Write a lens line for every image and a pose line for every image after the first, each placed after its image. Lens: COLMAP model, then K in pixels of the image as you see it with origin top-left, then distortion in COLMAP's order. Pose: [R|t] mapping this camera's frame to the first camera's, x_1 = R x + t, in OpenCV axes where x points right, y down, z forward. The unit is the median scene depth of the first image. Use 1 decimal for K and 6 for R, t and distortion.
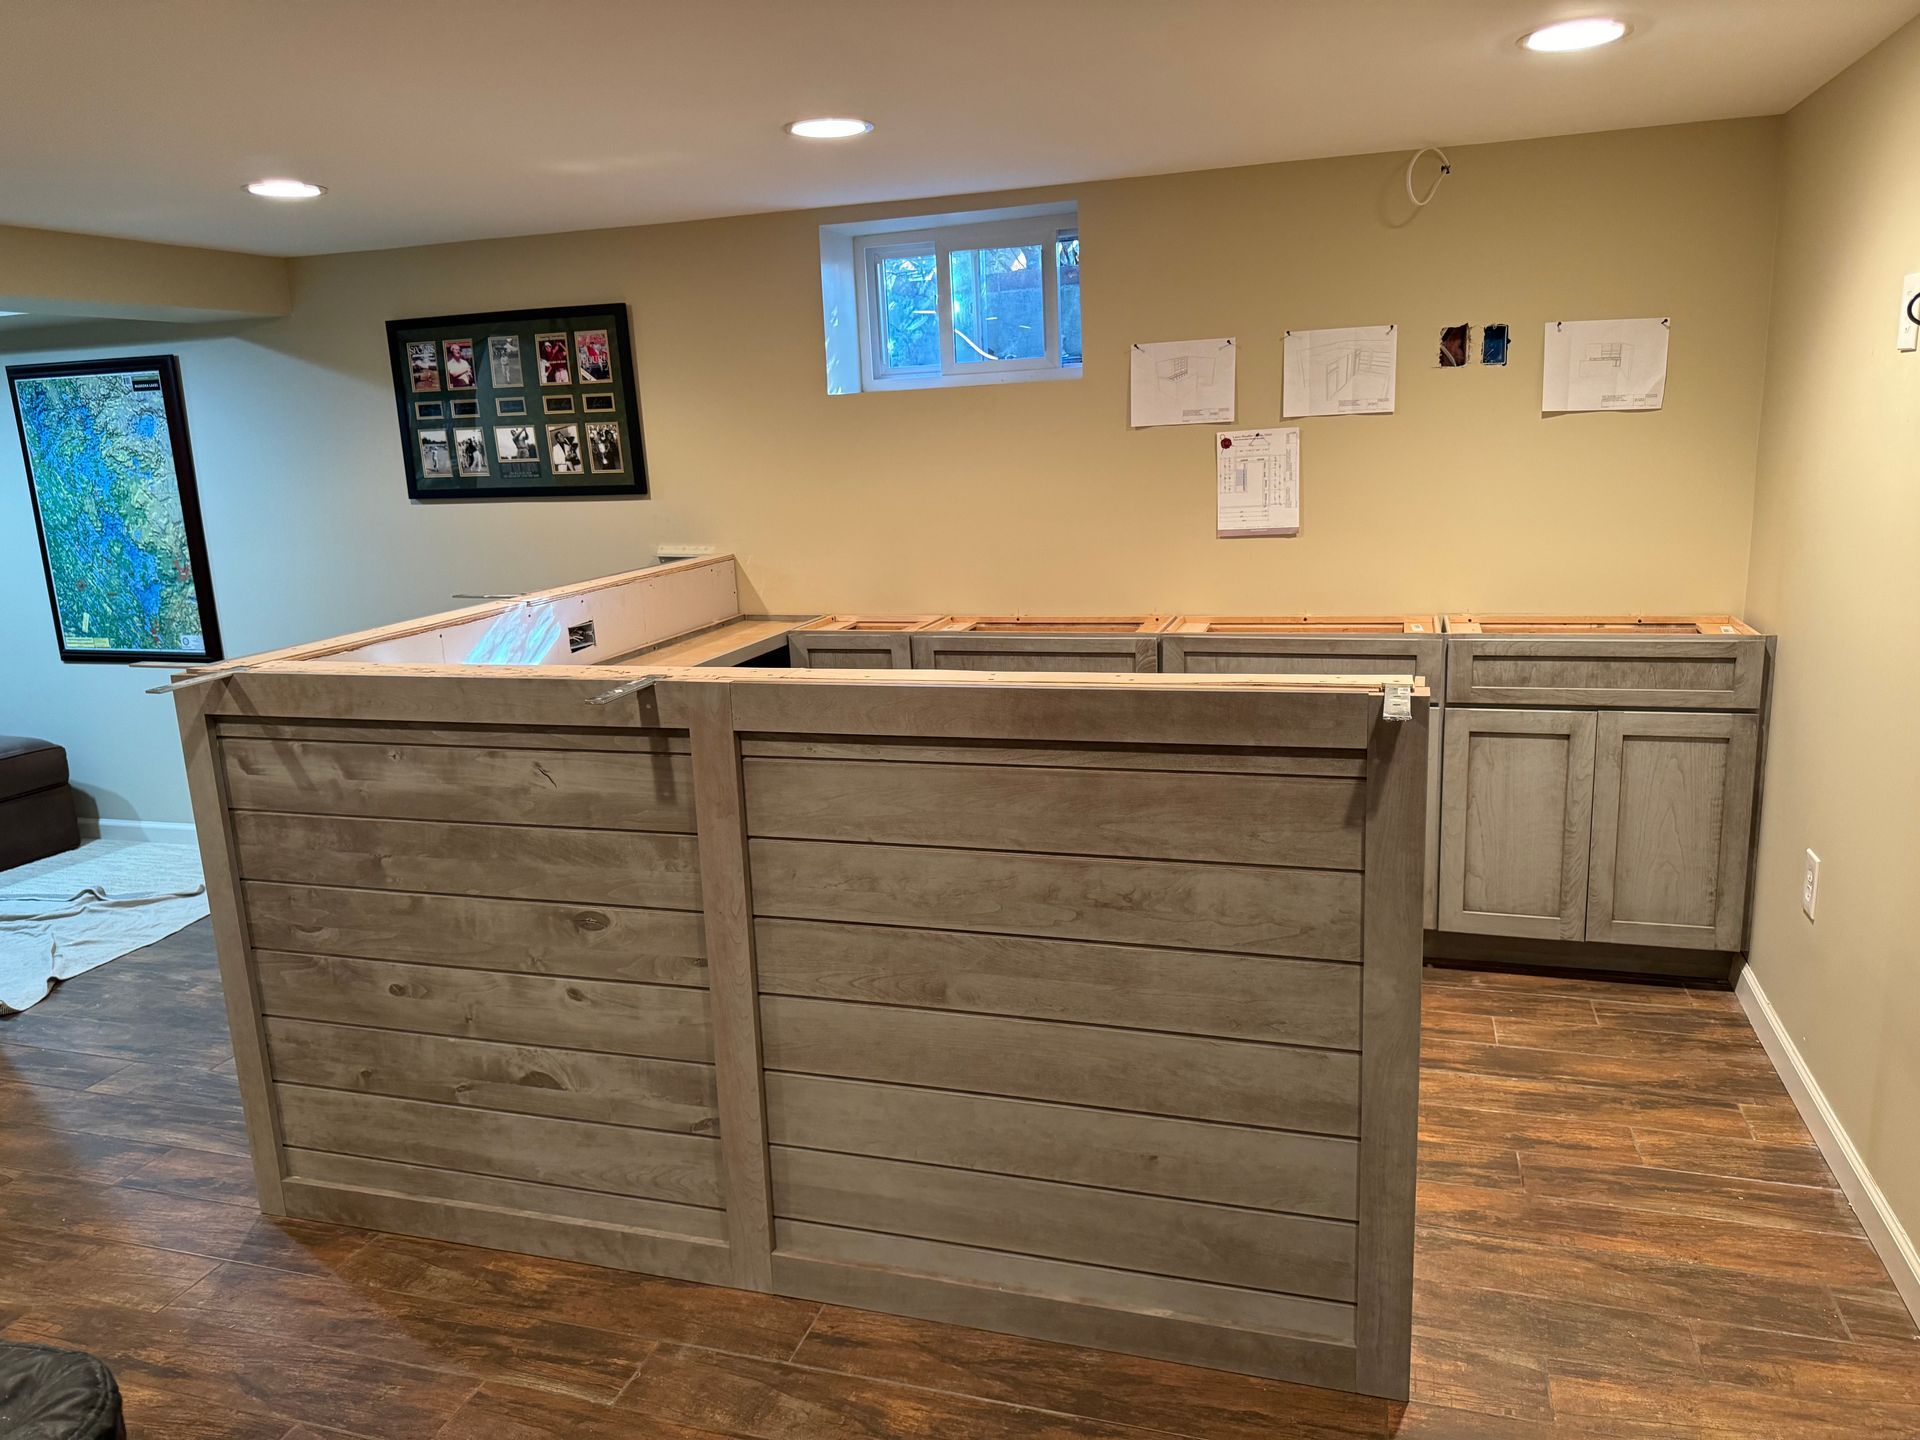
lens RADIAL K [[1358.0, 0, 985.0], [0, 1358.0, 718.7], [0, 0, 1]] dist [0.057936, -0.071068]
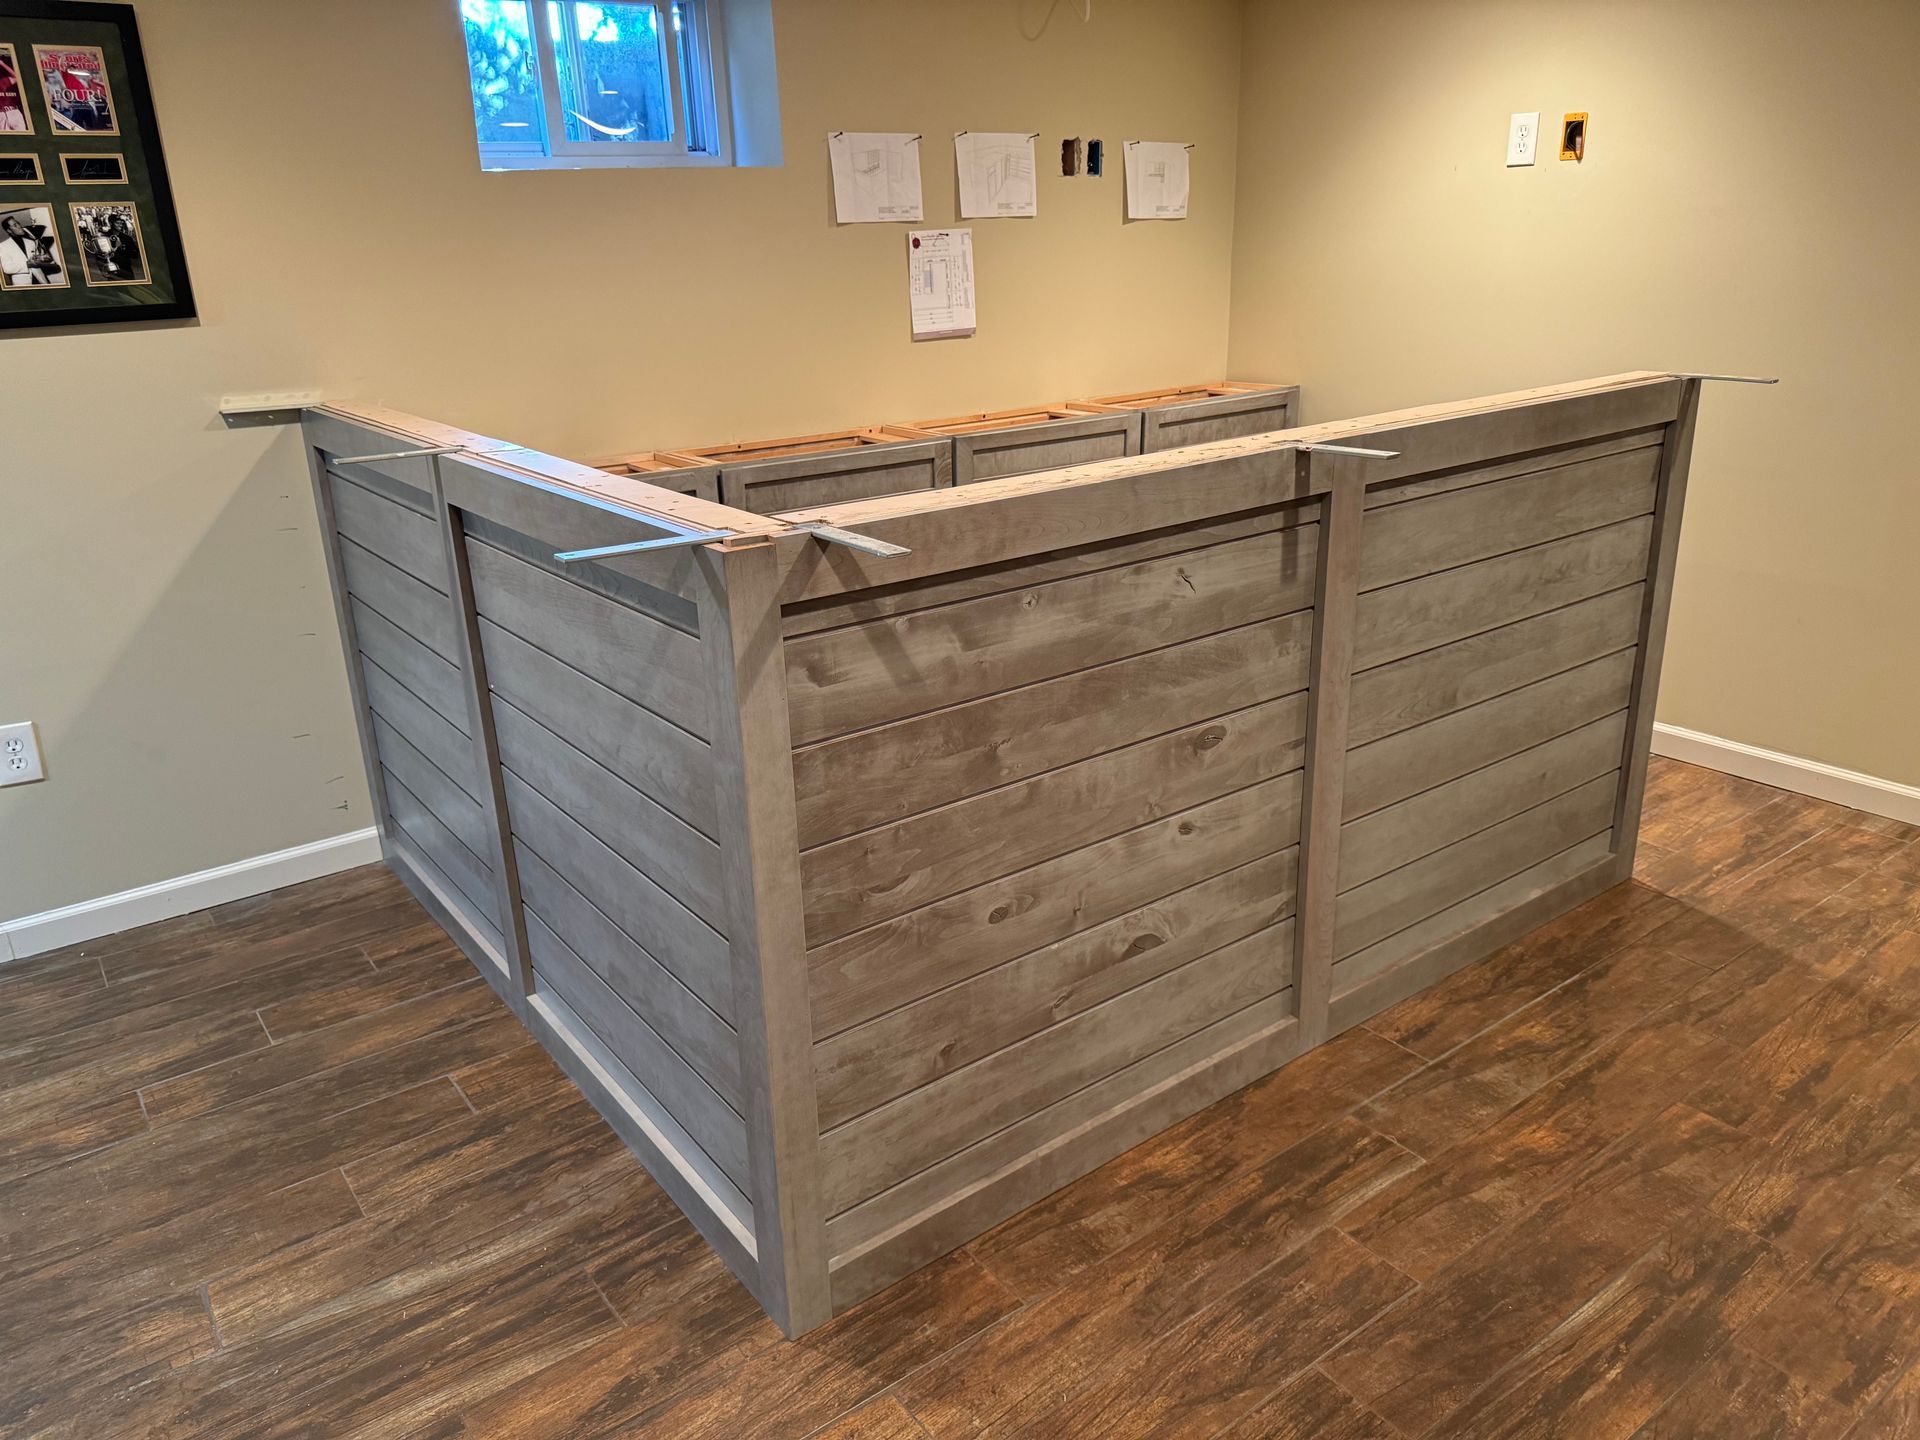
lens RADIAL K [[1358.0, 0, 956.8], [0, 1358.0, 716.8], [0, 0, 1]] dist [0.057936, -0.071068]
pose [[0.587852, -0.247444, 0.770196, -0.741827], [0.182008, 0.968117, 0.172113, -0.033908], [-0.788228, 0.039005, 0.614146, 0.403746]]
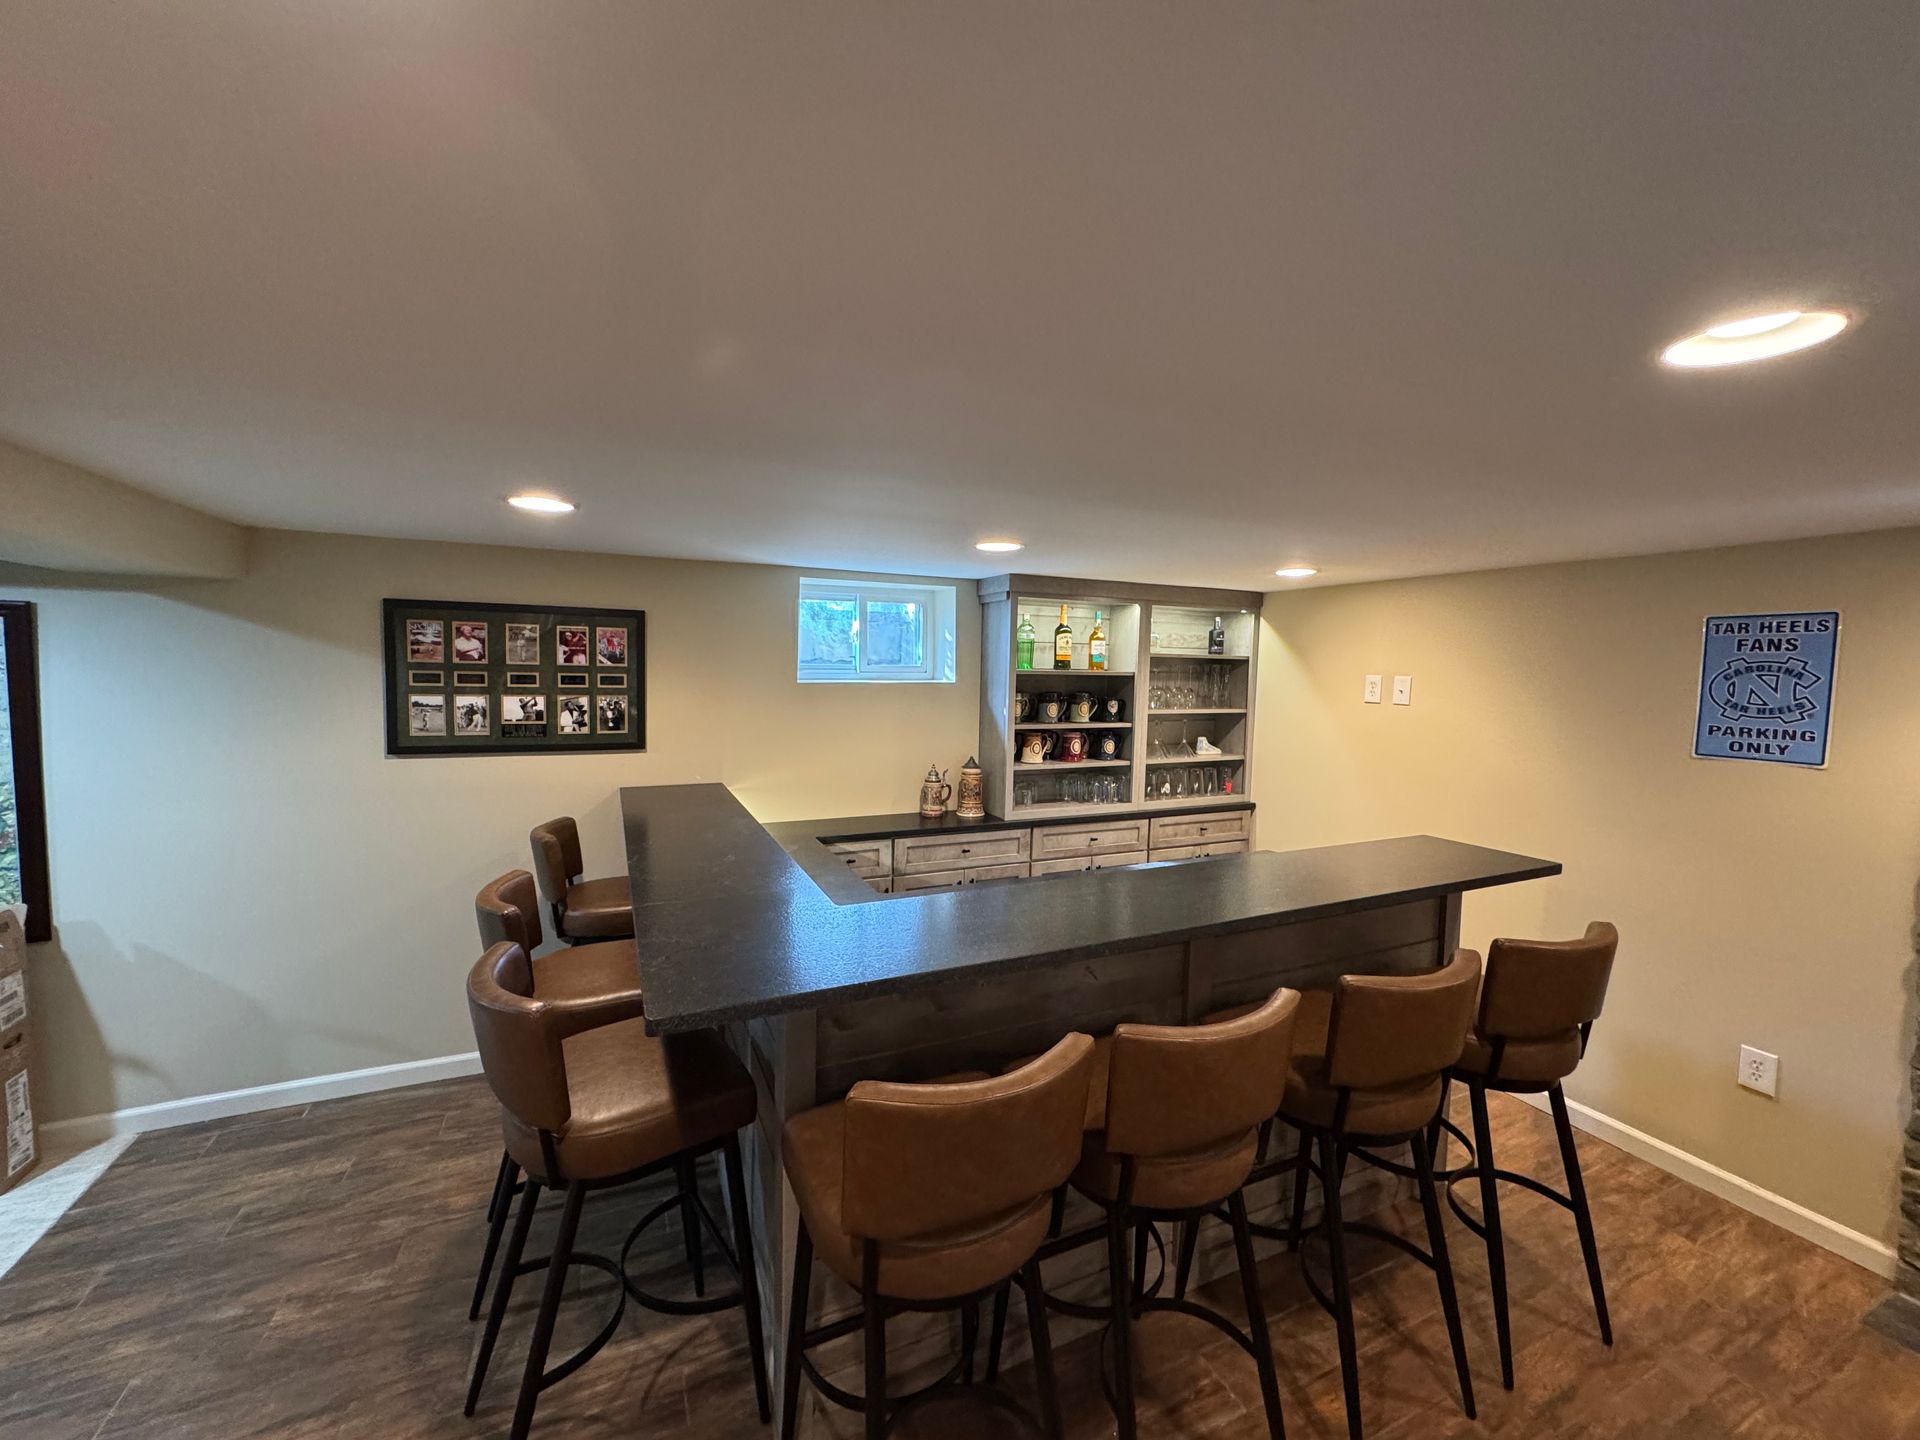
lens RADIAL K [[762.8, 0, 959.9], [0, 762.8, 713.4], [0, 0, 1]] dist [-0.002022, 0.000442]
pose [[0.738512, 0.015116, 0.674071, -0.660990], [0.094707, 0.987511, -0.125906, -0.096421], [-0.667555, 0.156822, 0.727857, 0.317557]]
